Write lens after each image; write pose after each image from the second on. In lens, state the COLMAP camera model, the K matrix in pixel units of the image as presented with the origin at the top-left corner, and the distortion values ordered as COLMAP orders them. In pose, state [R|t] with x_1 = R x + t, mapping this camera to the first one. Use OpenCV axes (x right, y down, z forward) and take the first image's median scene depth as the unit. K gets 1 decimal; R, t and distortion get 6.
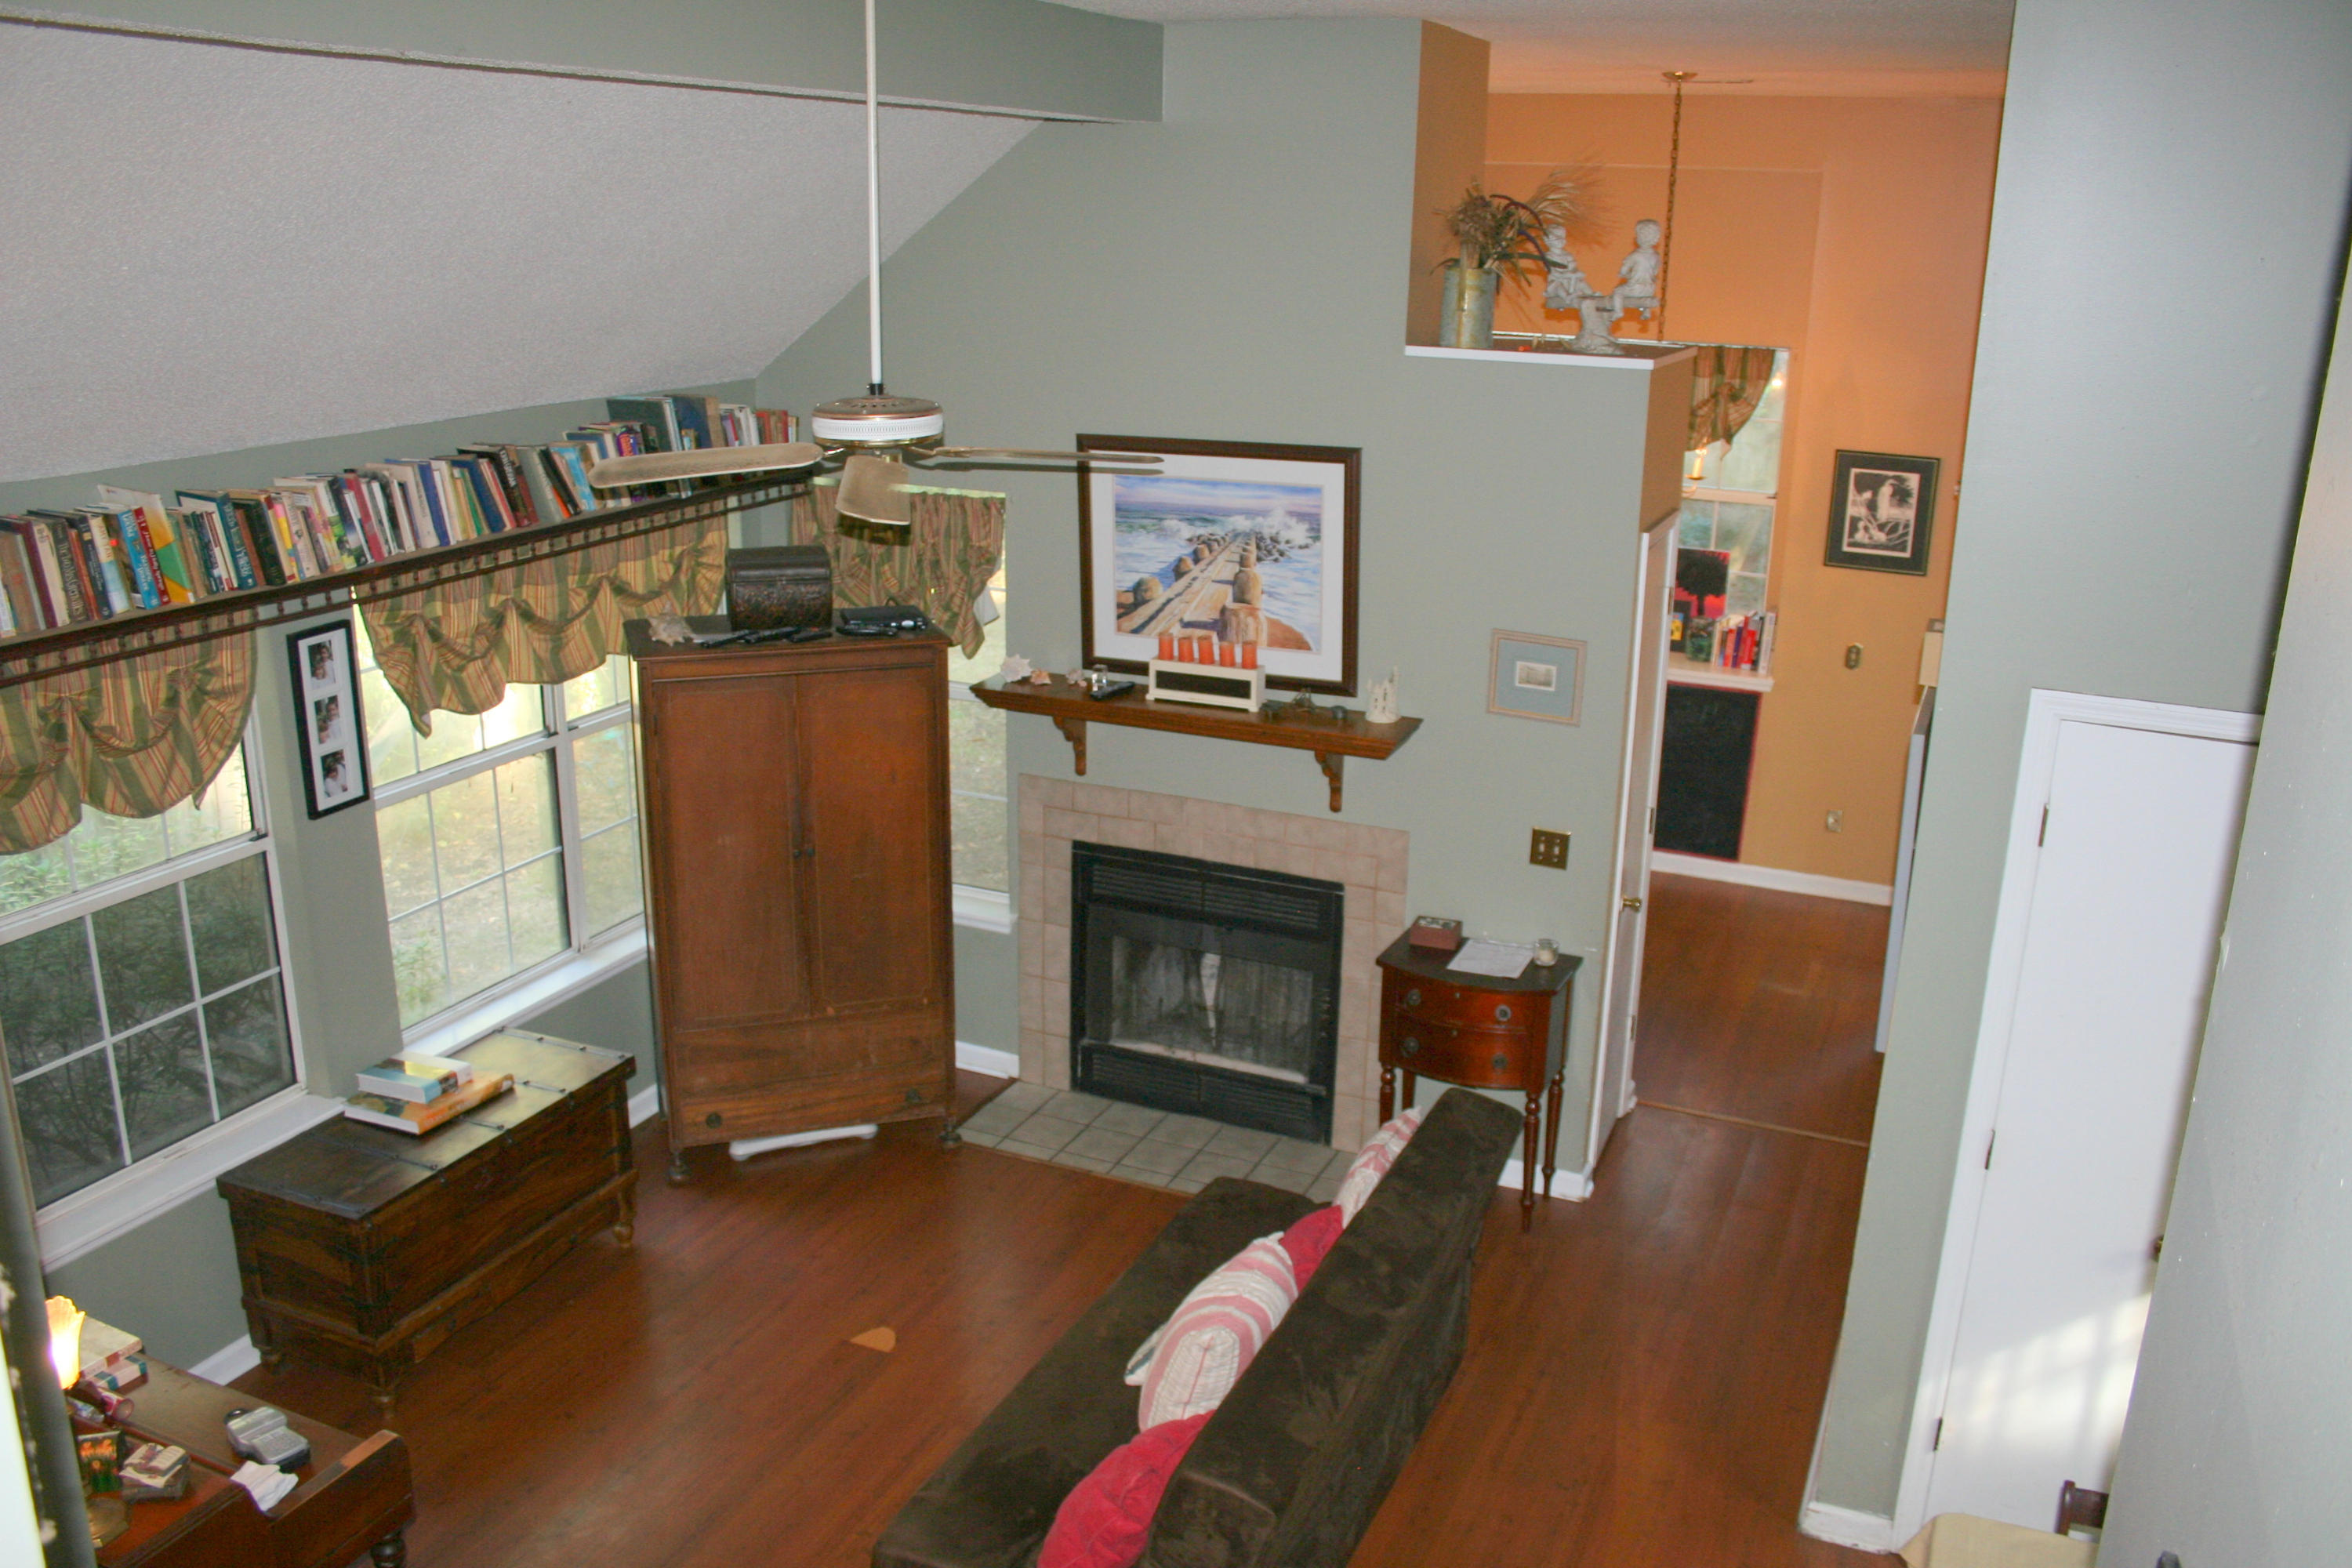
lens RADIAL K [[1943.9, 0, 1176.0], [0, 1943.9, 784.0], [0, 0, 1]] dist [-0.161293, 0.139116]
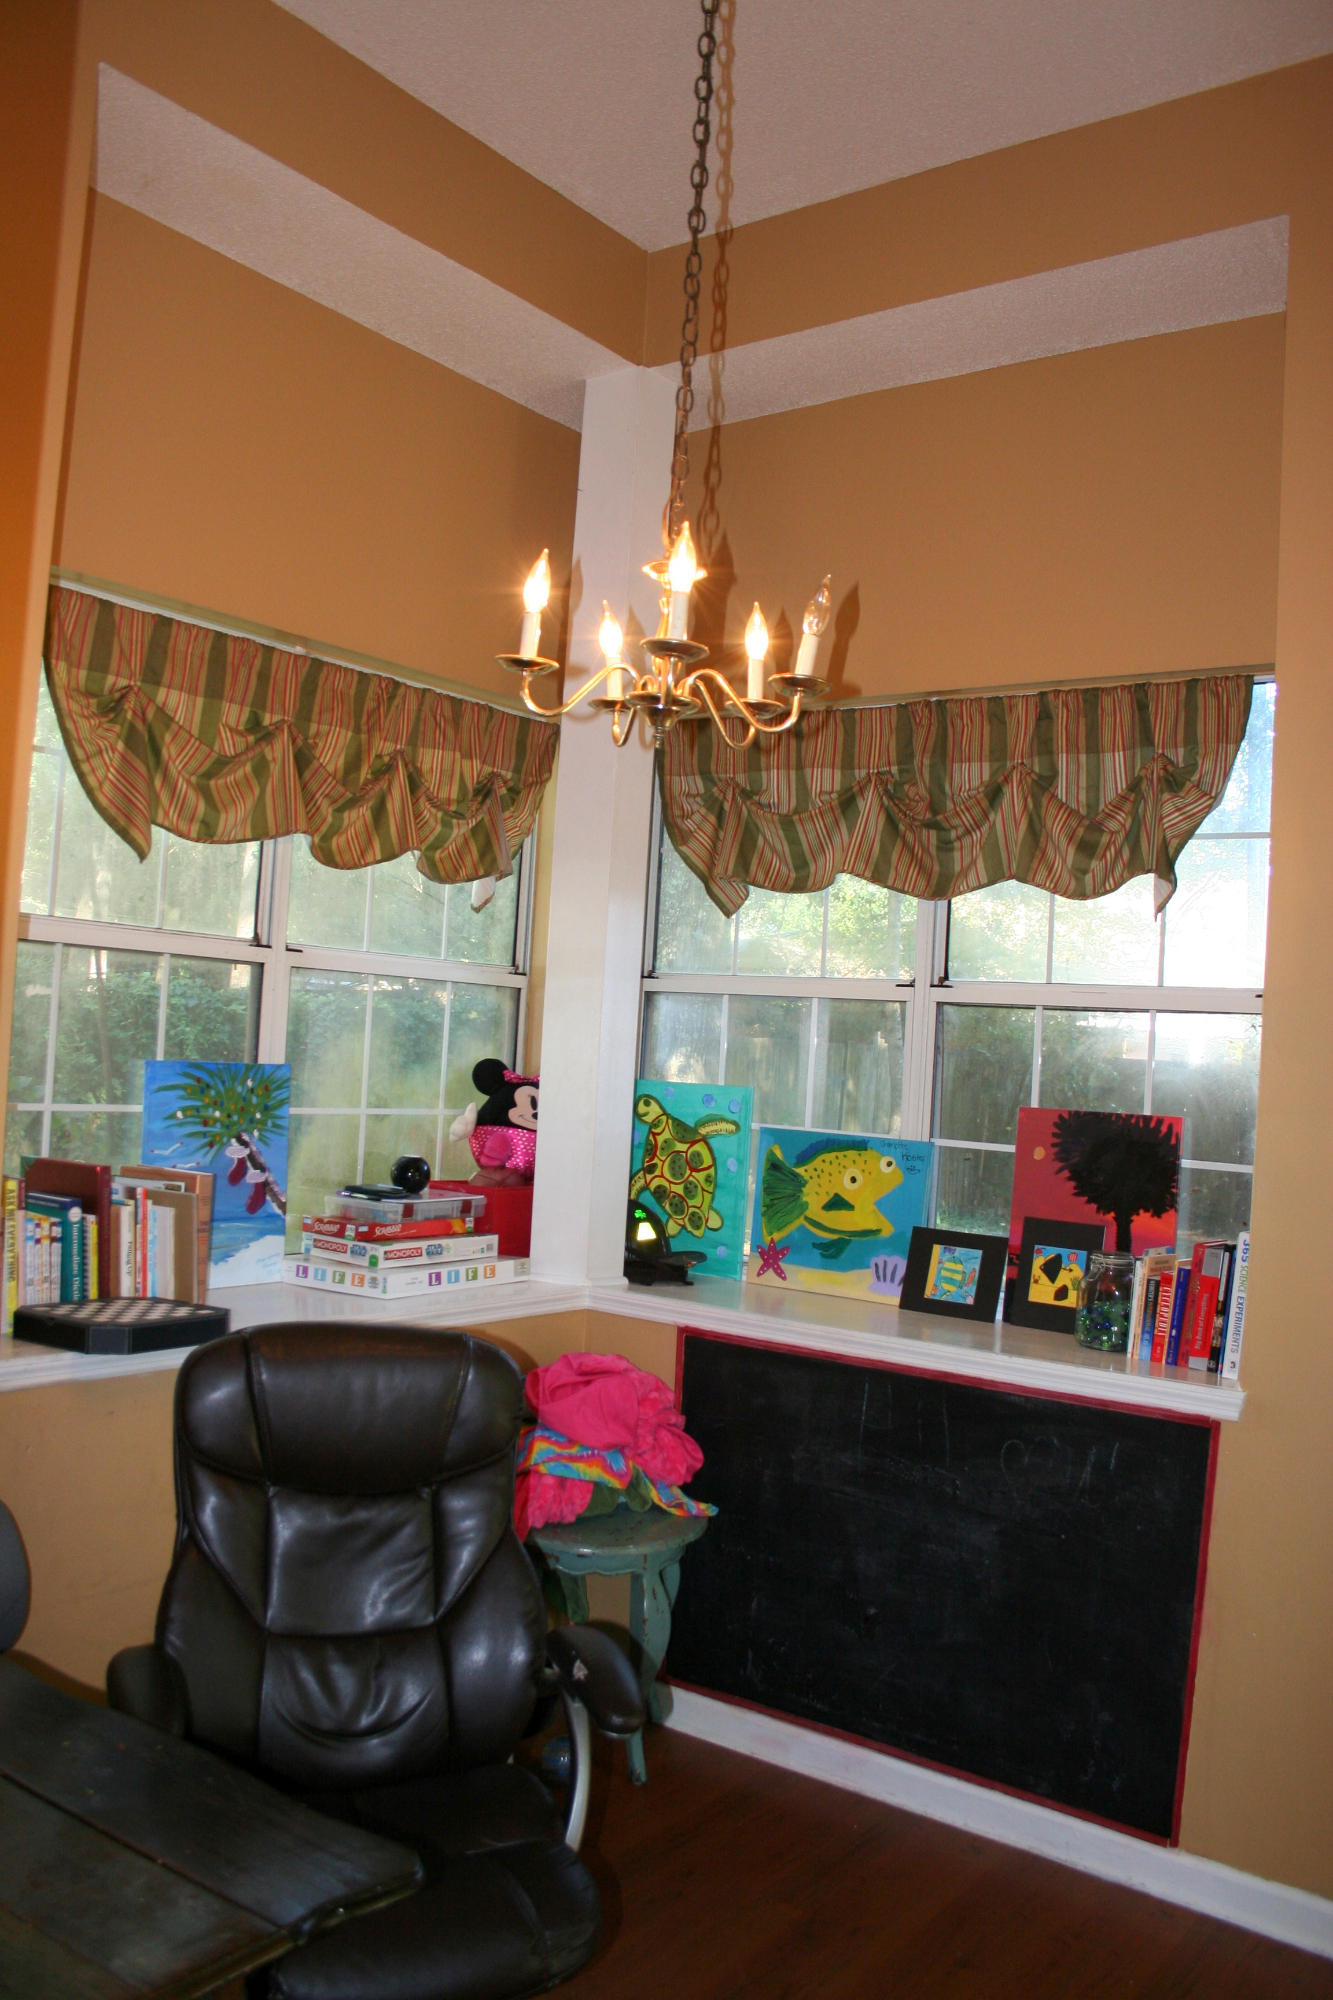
lens RADIAL K [[1653.0, 0, 666.5], [0, 1653.0, 1000.0], [0, 0, 1]] dist [-0.161293, 0.139116]
pose [[0.974853, 0.025931, -0.221335, 0.386807], [-0.095773, 0.945557, -0.311046, -0.021113], [0.201219, 0.324422, 0.924263, 0.919386]]
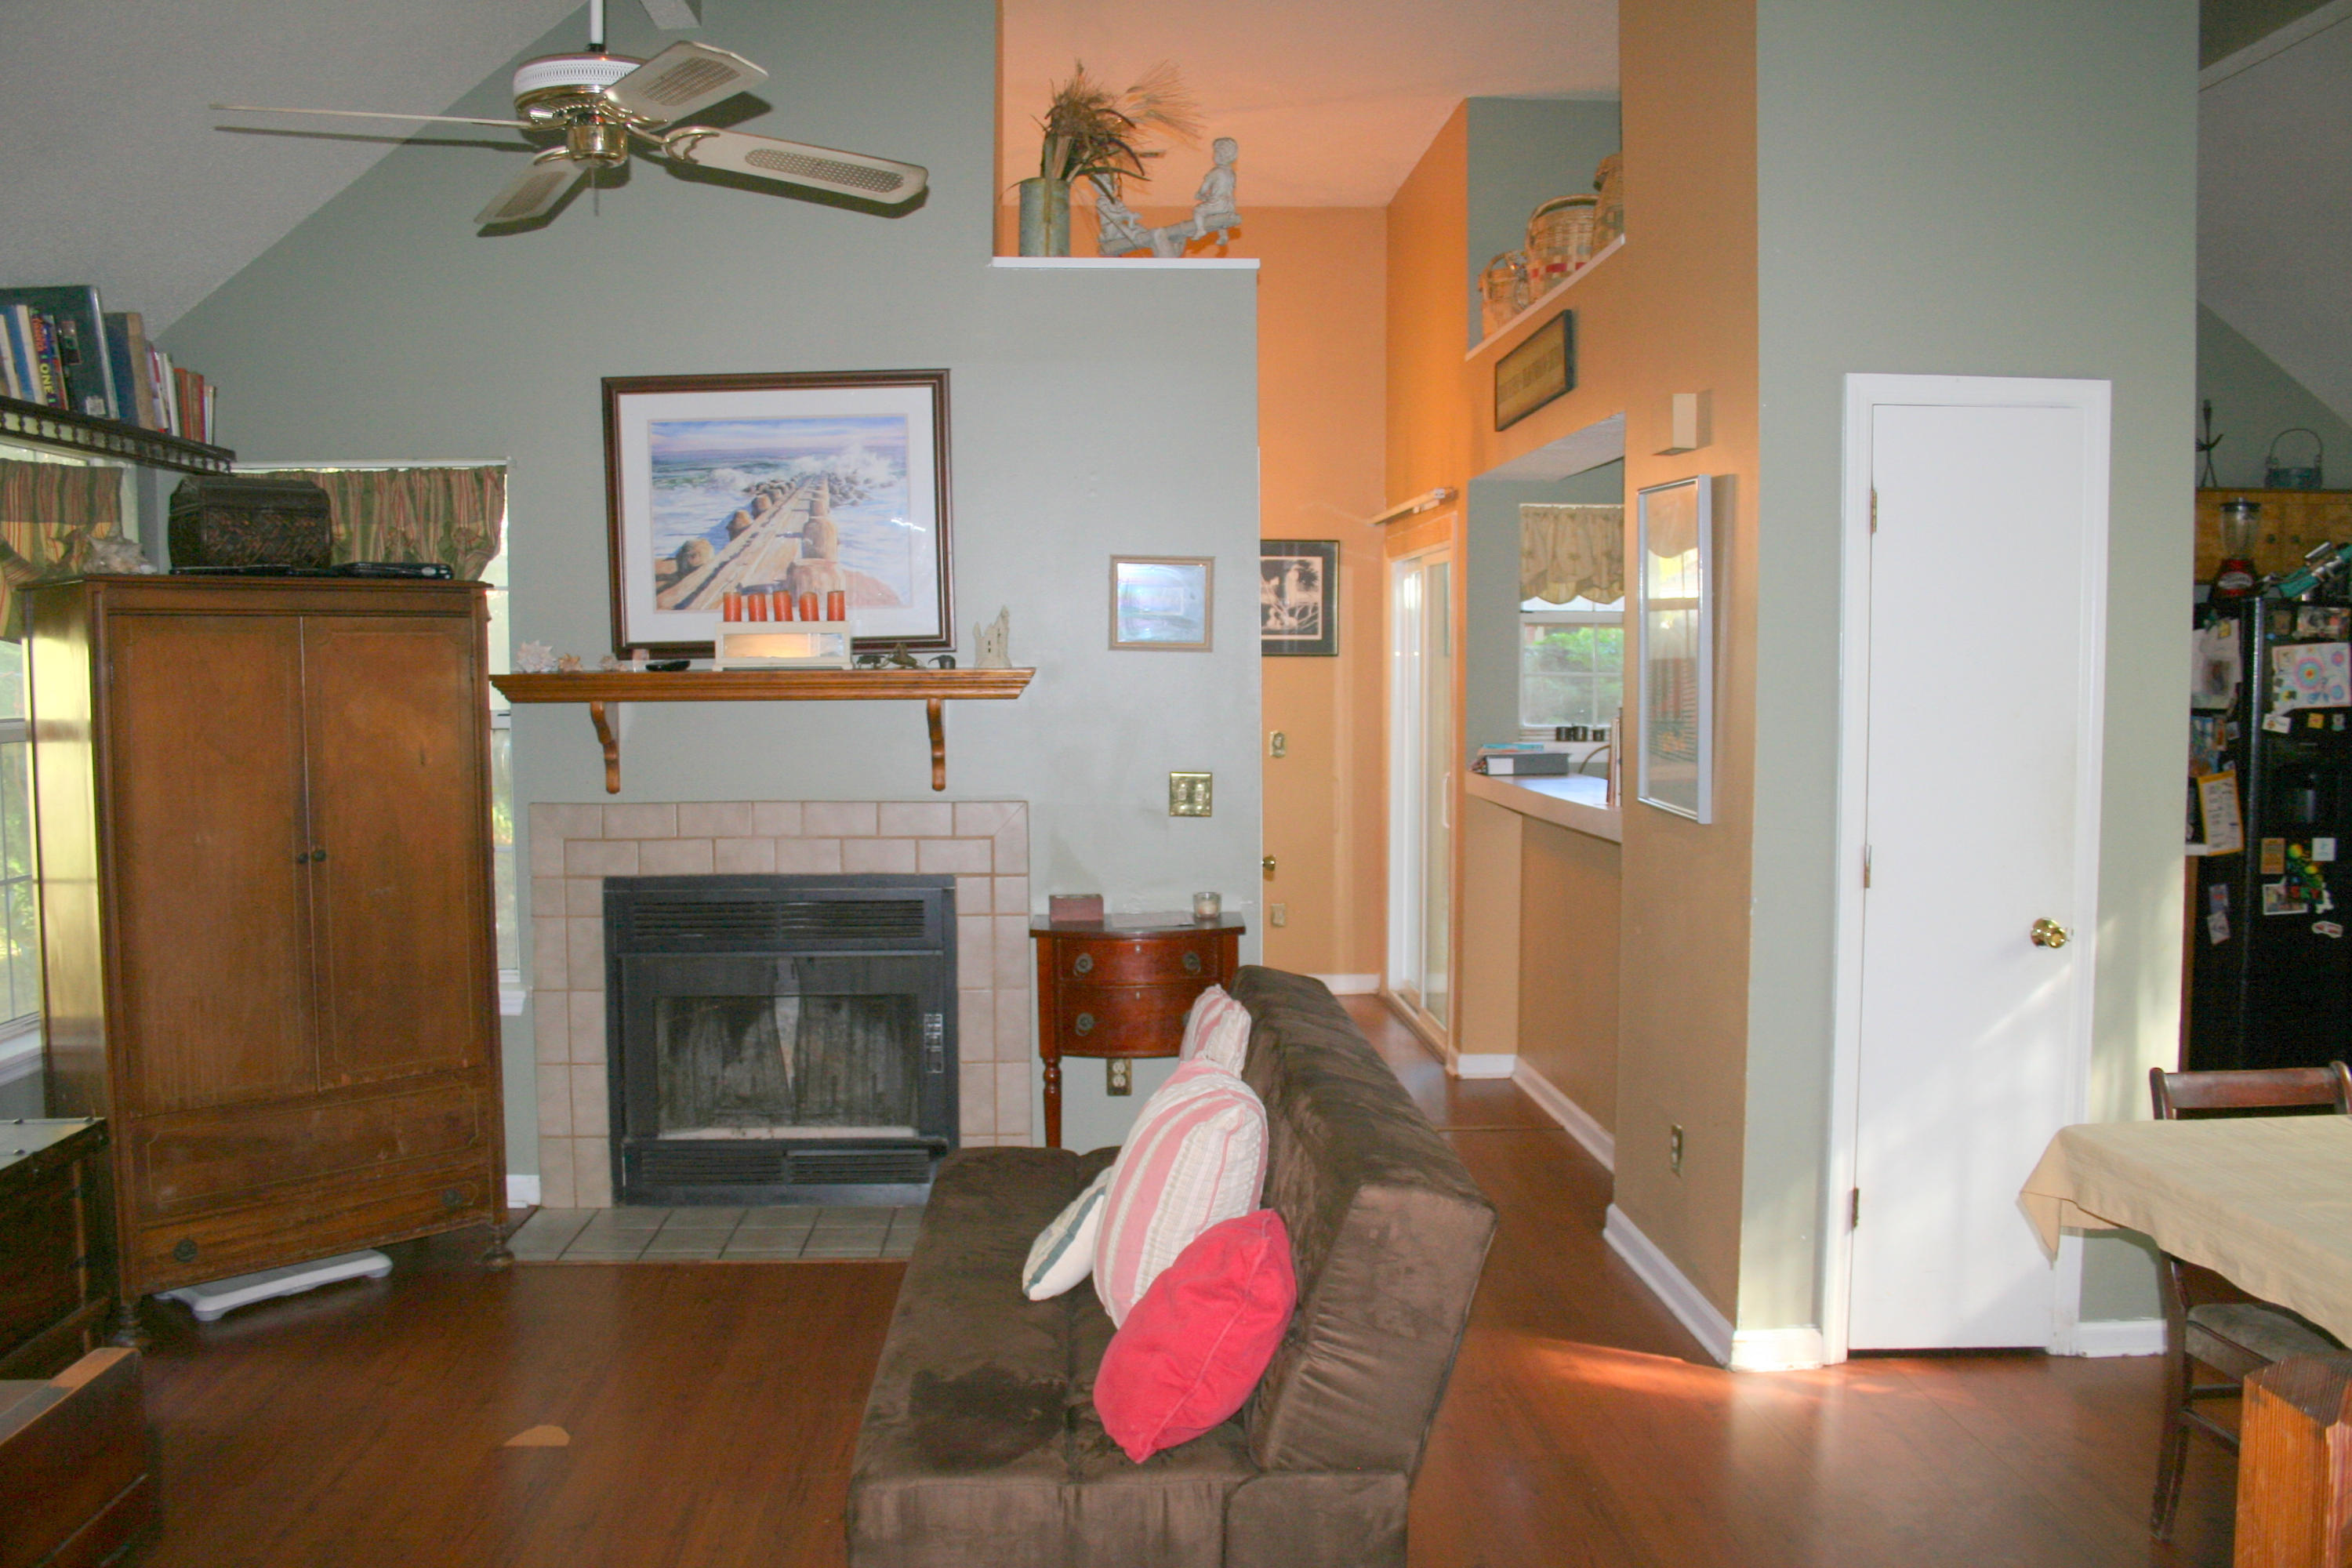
lens RADIAL K [[1943.9, 0, 1176.0], [0, 1943.9, 784.0], [0, 0, 1]] dist [-0.161293, 0.139116]
pose [[0.892988, -0.052066, 0.447058, -0.214336], [0.147624, 0.972220, -0.181647, 0.187775], [-0.425181, 0.228205, 0.875867, 0.196135]]
